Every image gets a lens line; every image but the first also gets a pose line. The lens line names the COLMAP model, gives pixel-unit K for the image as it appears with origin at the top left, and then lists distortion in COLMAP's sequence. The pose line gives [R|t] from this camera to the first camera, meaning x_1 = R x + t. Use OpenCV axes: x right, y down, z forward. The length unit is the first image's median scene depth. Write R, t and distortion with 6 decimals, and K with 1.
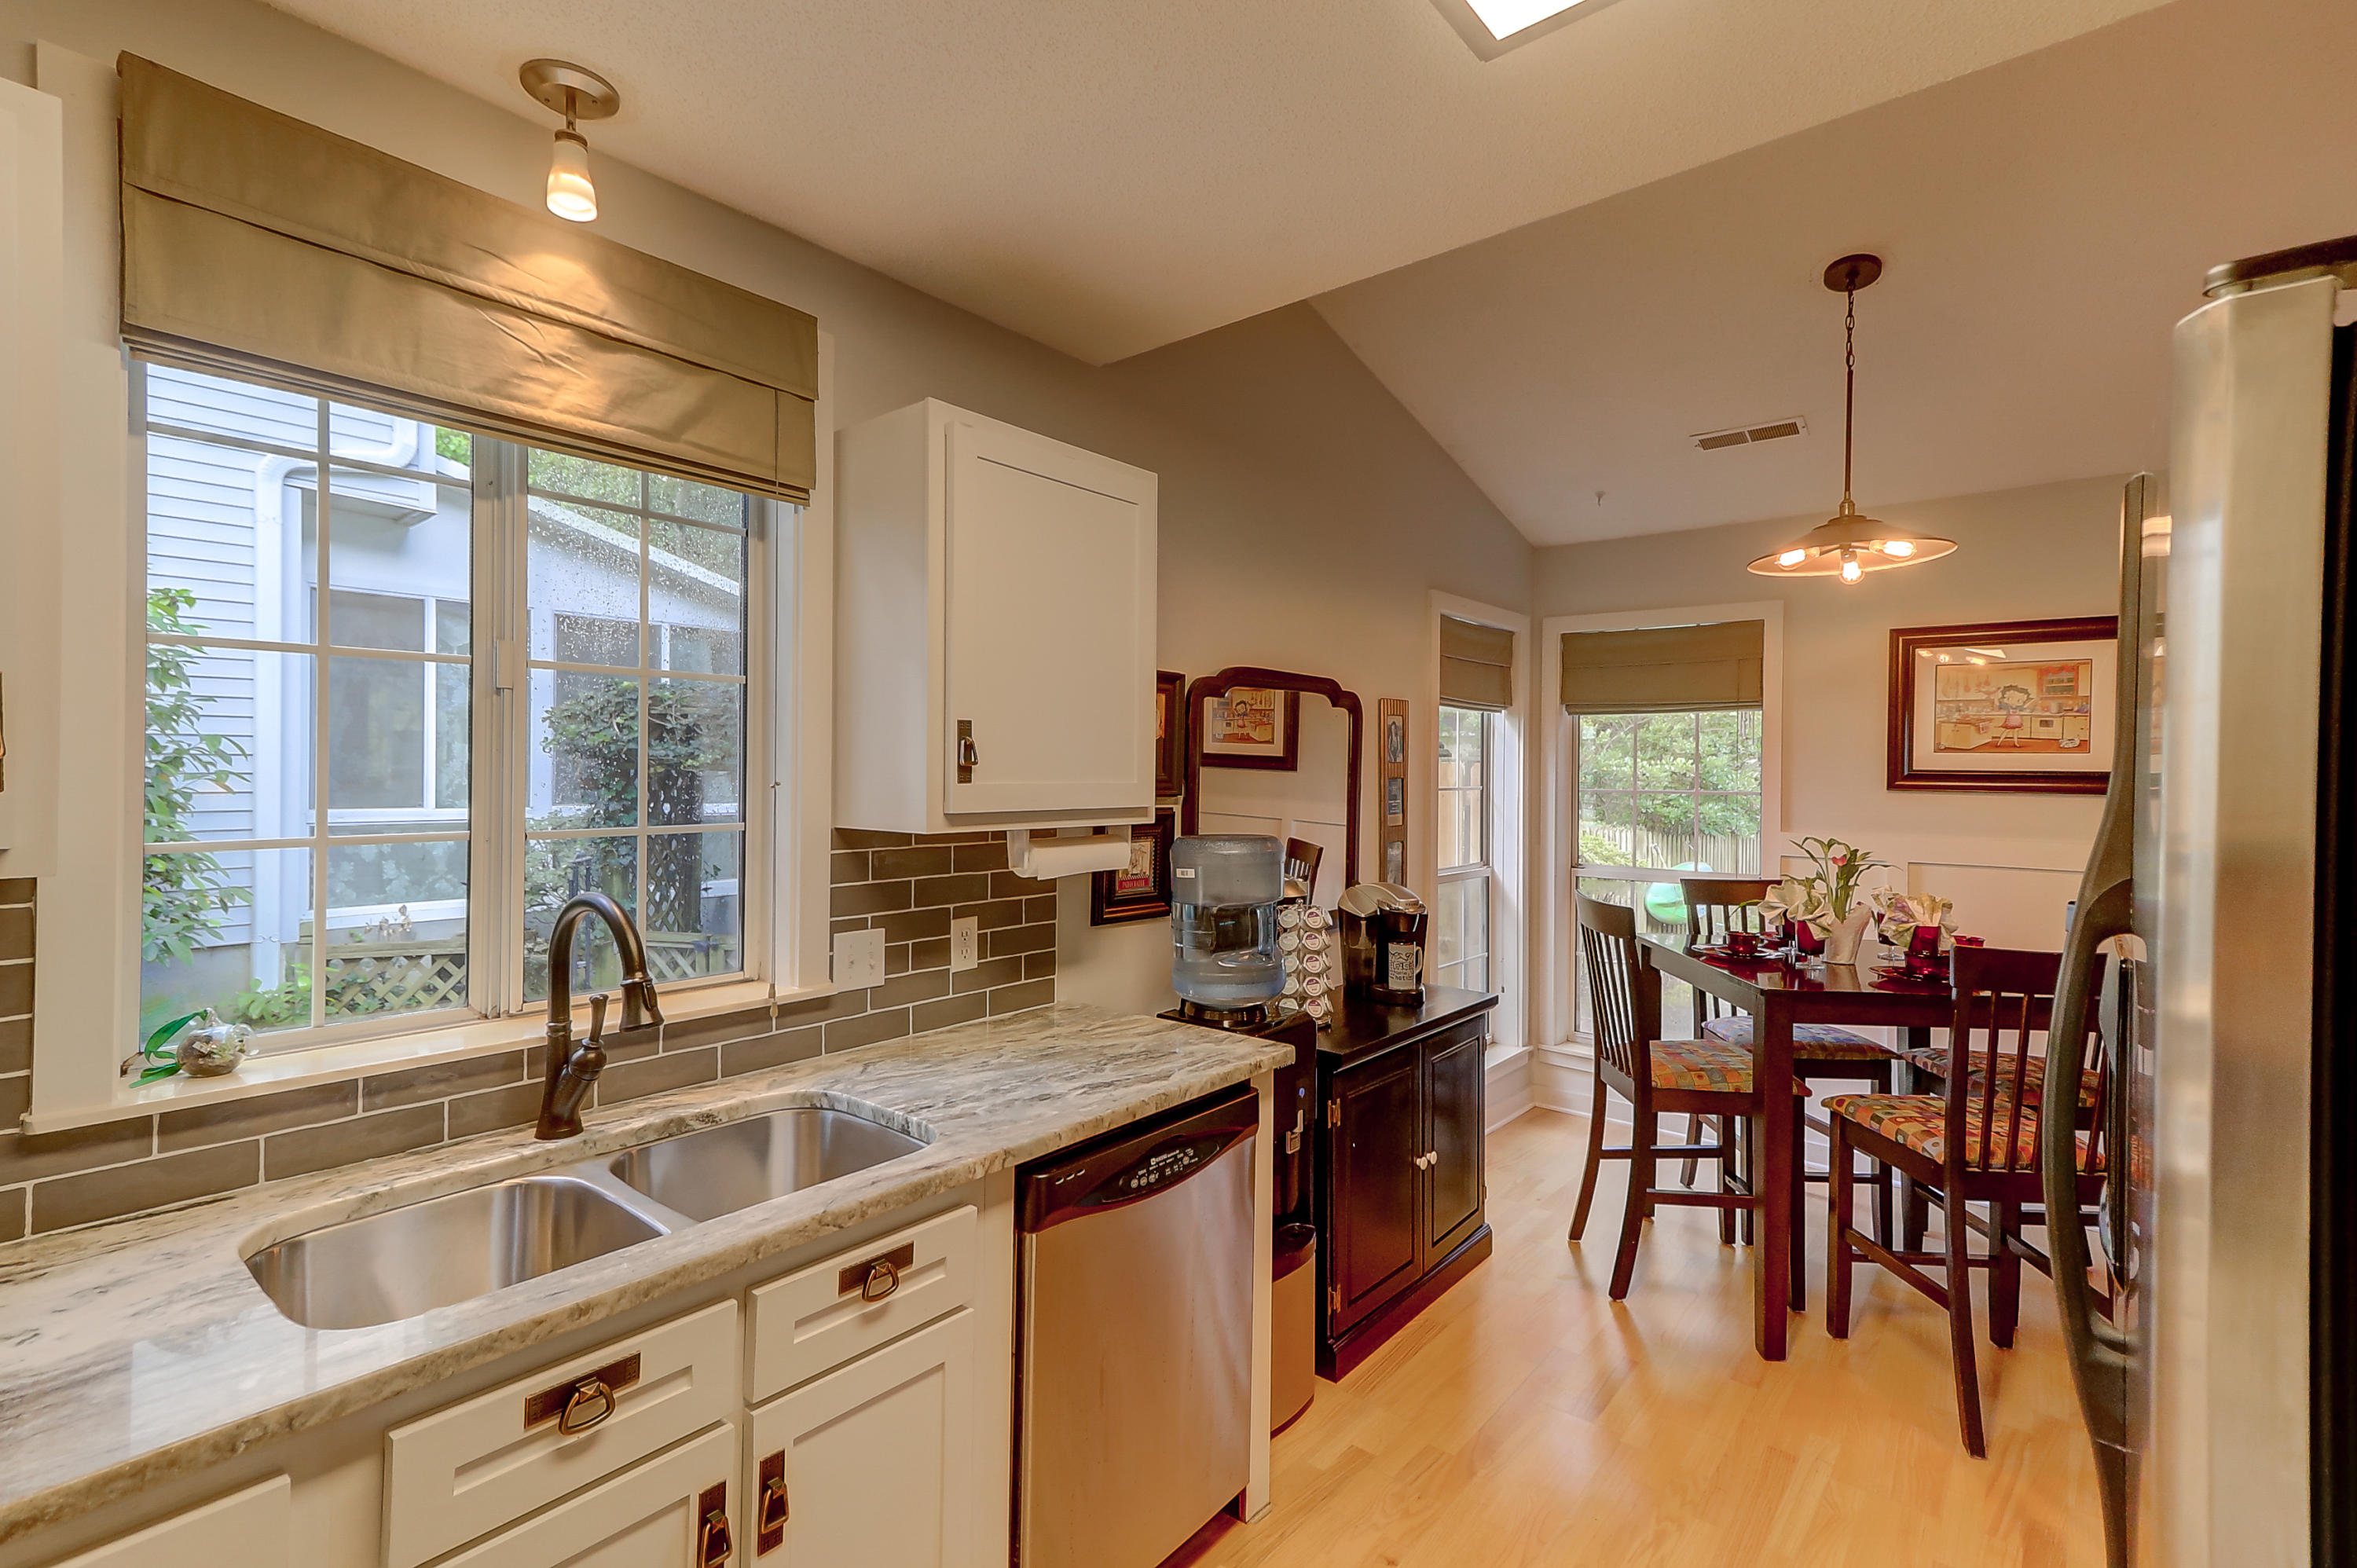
lens RADIAL K [[1072.5, 0, 1170.0], [0, 1072.5, 771.5], [0, 0, 1]] dist [0.029409, -0.009078]
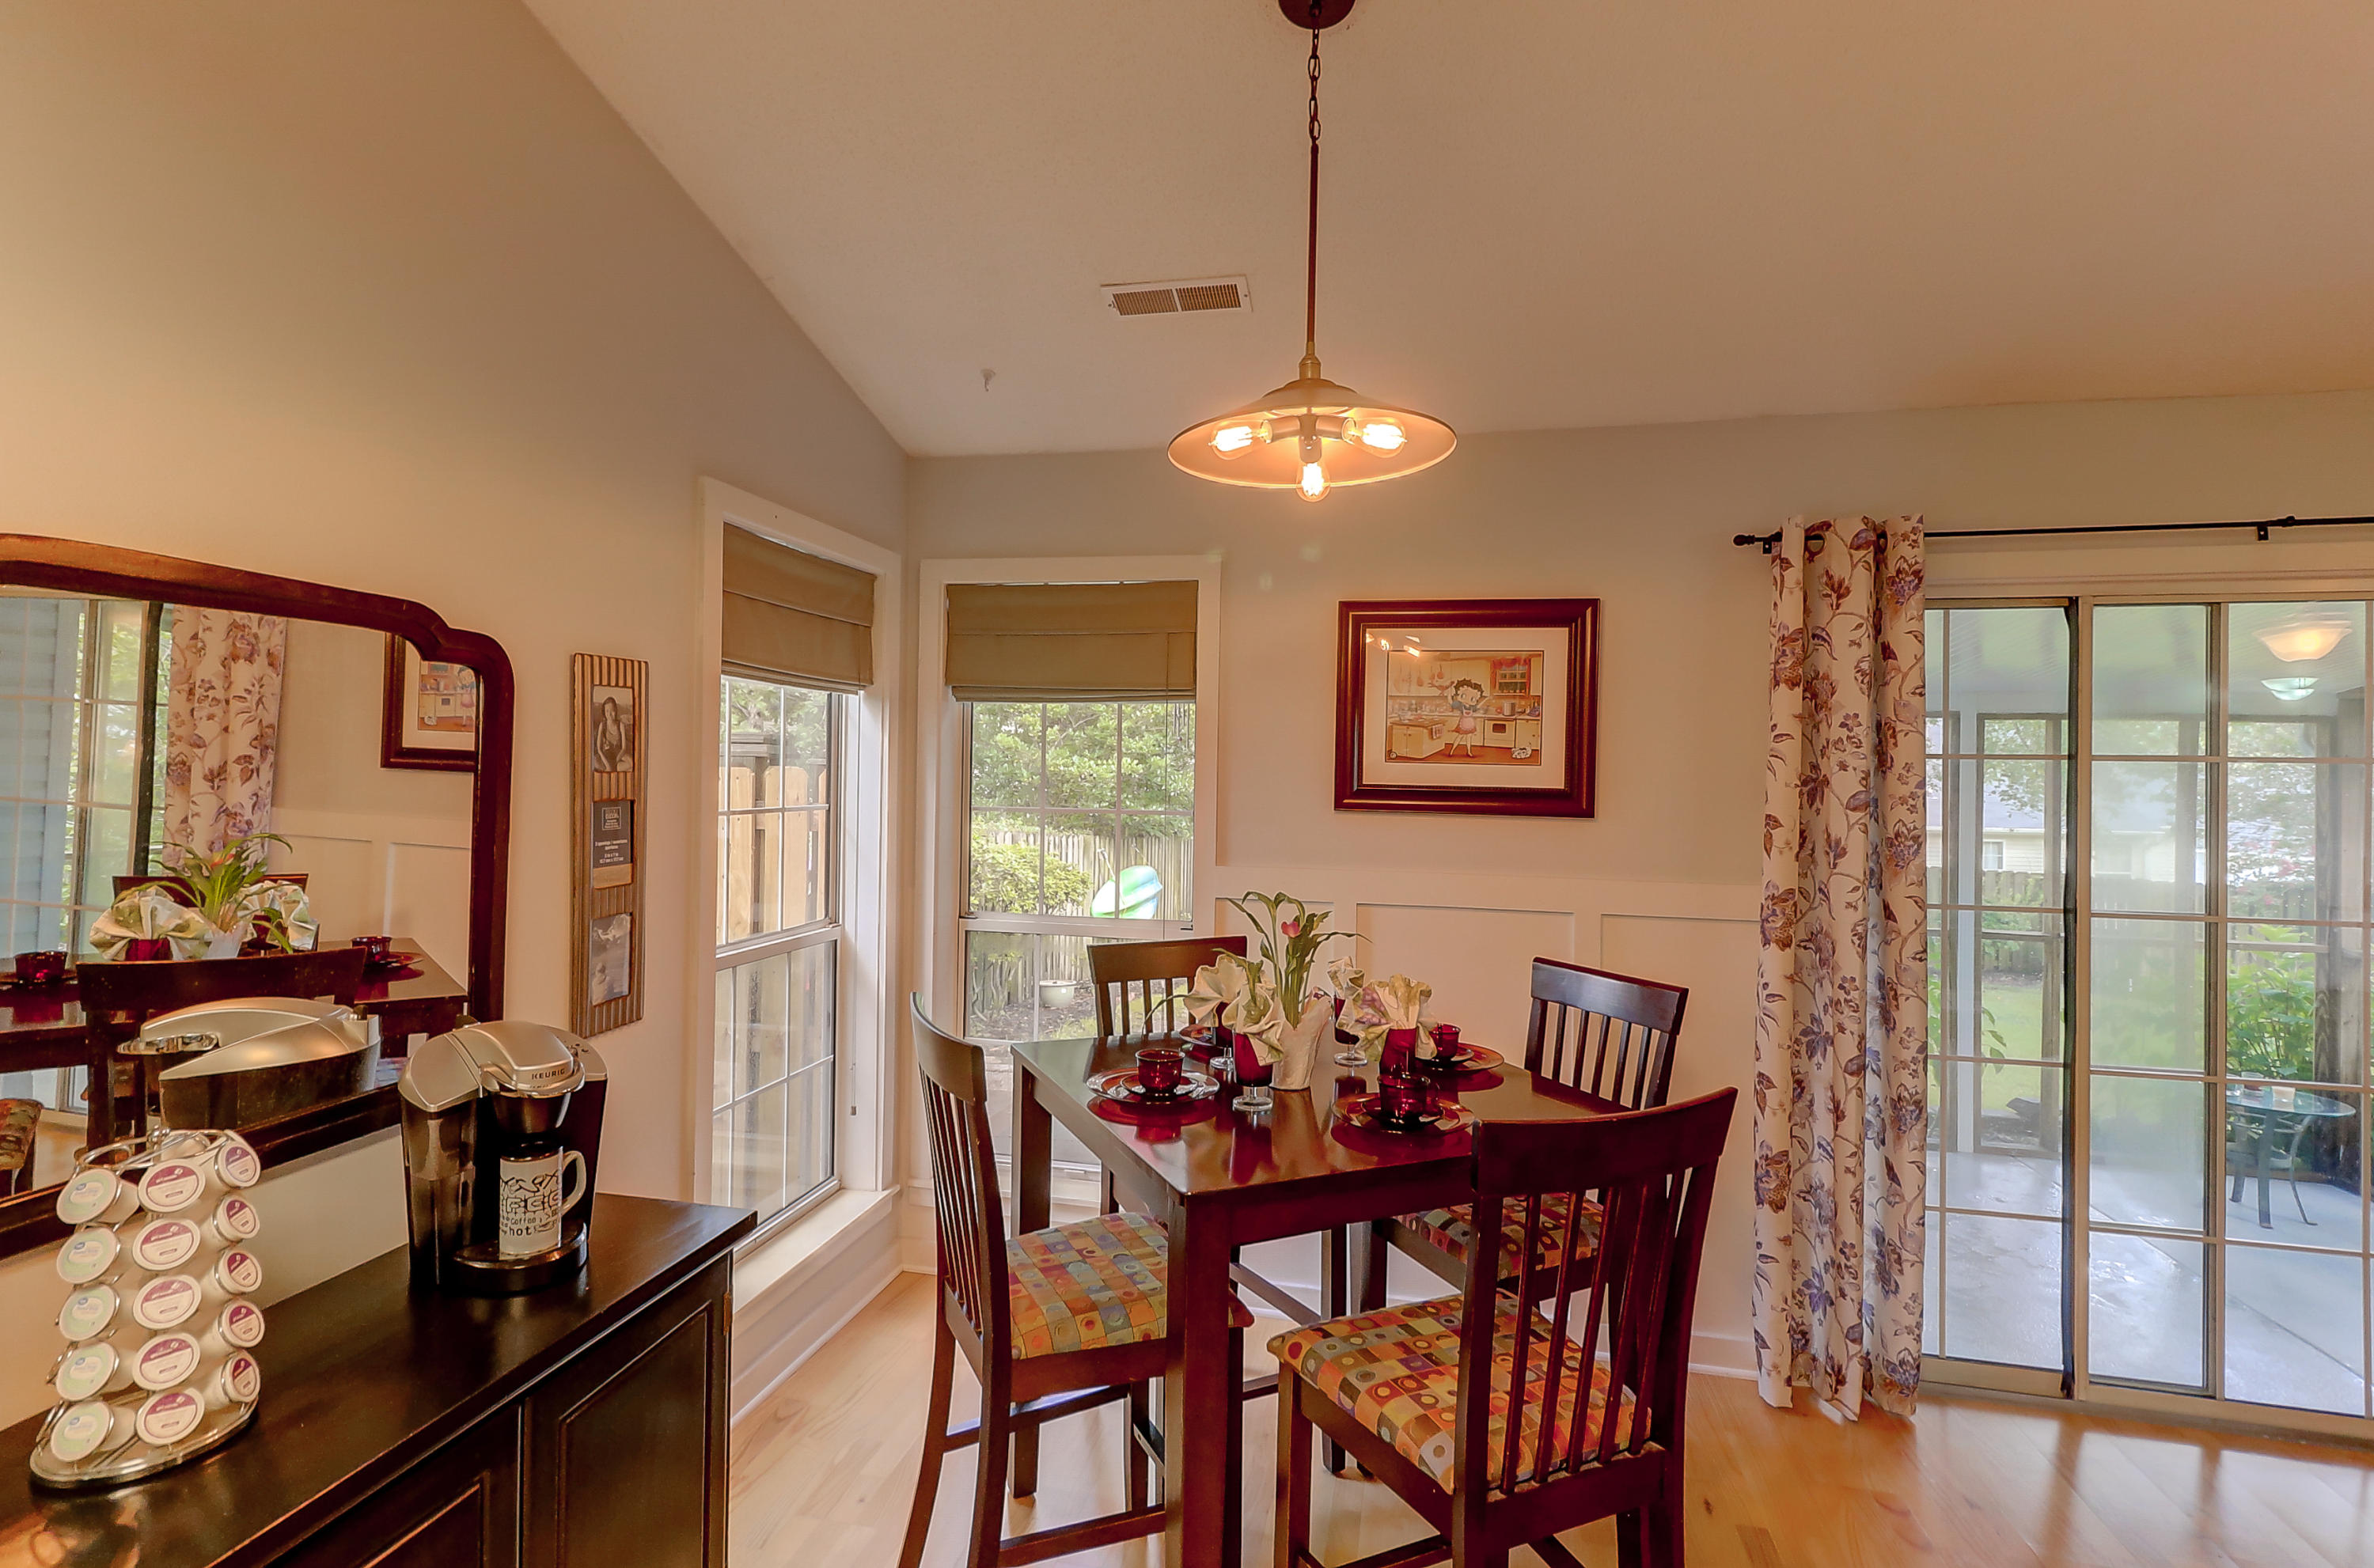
lens RADIAL K [[1140.8, 0, 1173.6], [0, 1140.8, 767.4], [0, 0, 1]] dist [0.016862, -0.007374]
pose [[0.889006, 0.006717, 0.457845, 0.224053], [-0.006955, 0.999975, -0.001164, -0.013664], [-0.457842, -0.002150, 0.889031, 0.394744]]
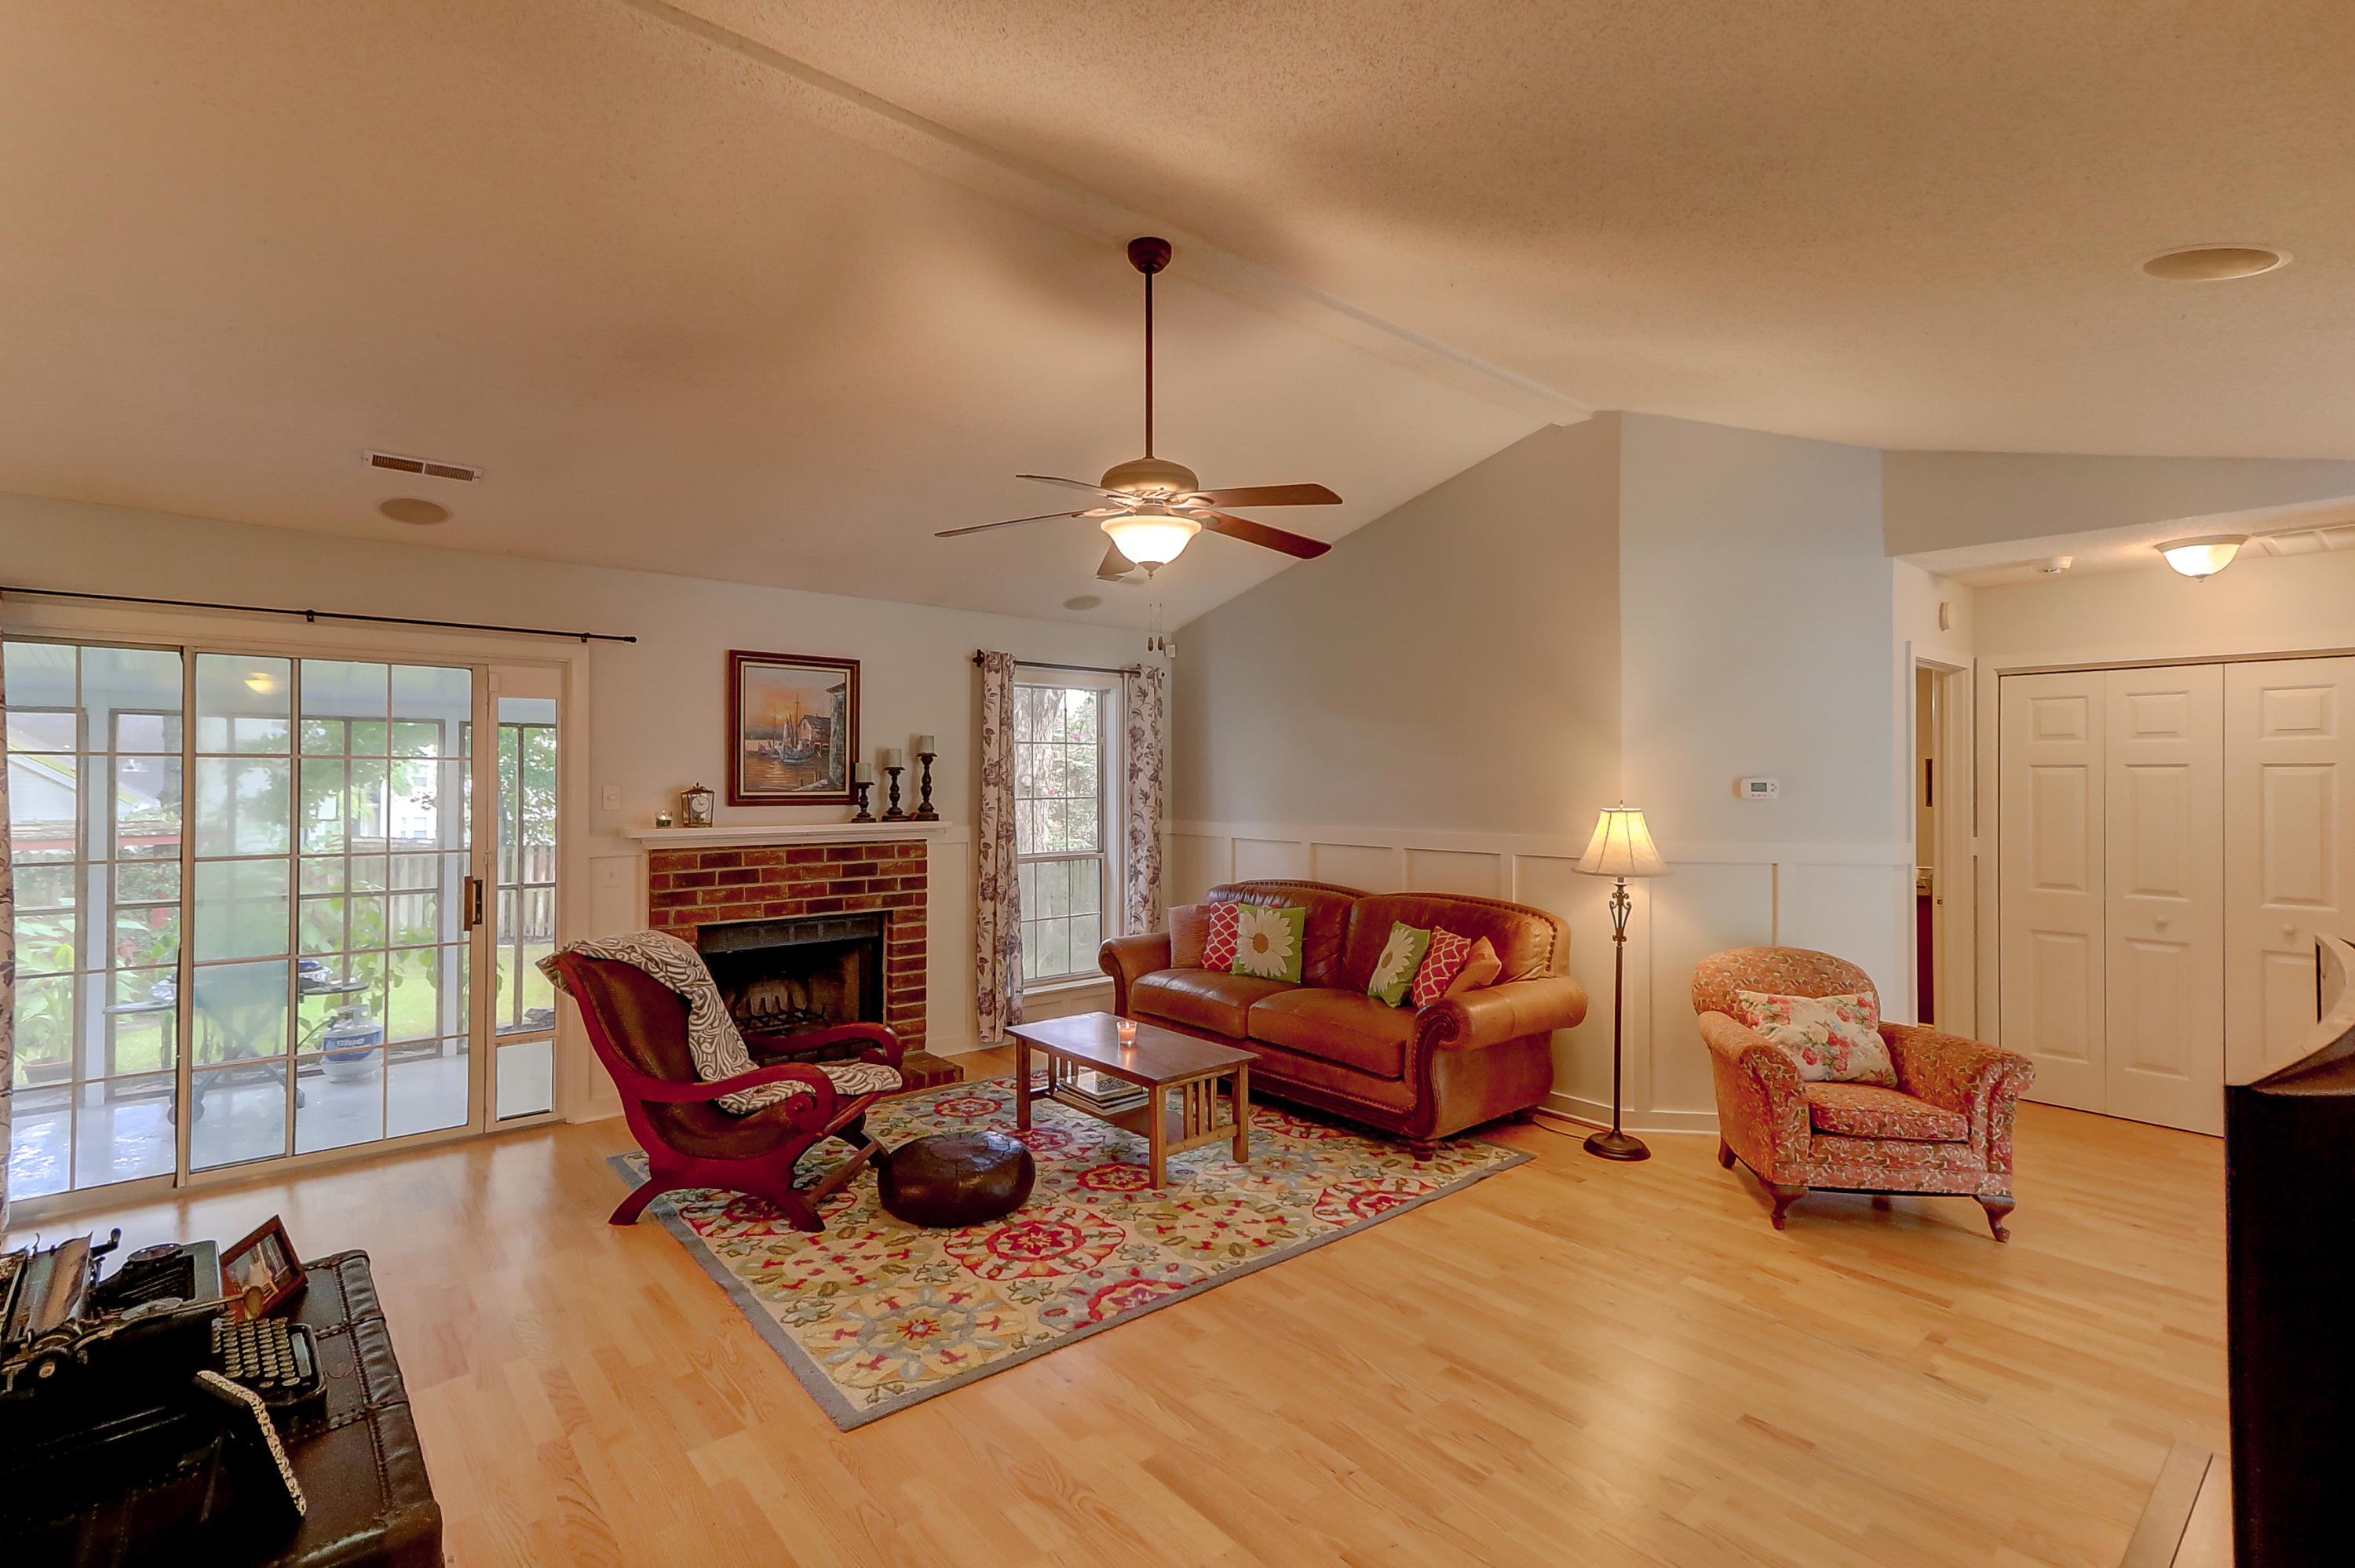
lens RADIAL K [[1071.5, 0, 1169.0], [0, 1071.5, 771.5], [0, 0, 1]] dist [0.029409, -0.009078]
pose [[0.170419, -0.002517, 0.985368, 0.213173], [-0.002391, 0.999993, 0.002968, -0.014758], [-0.985369, -0.002862, 0.170412, -0.424630]]
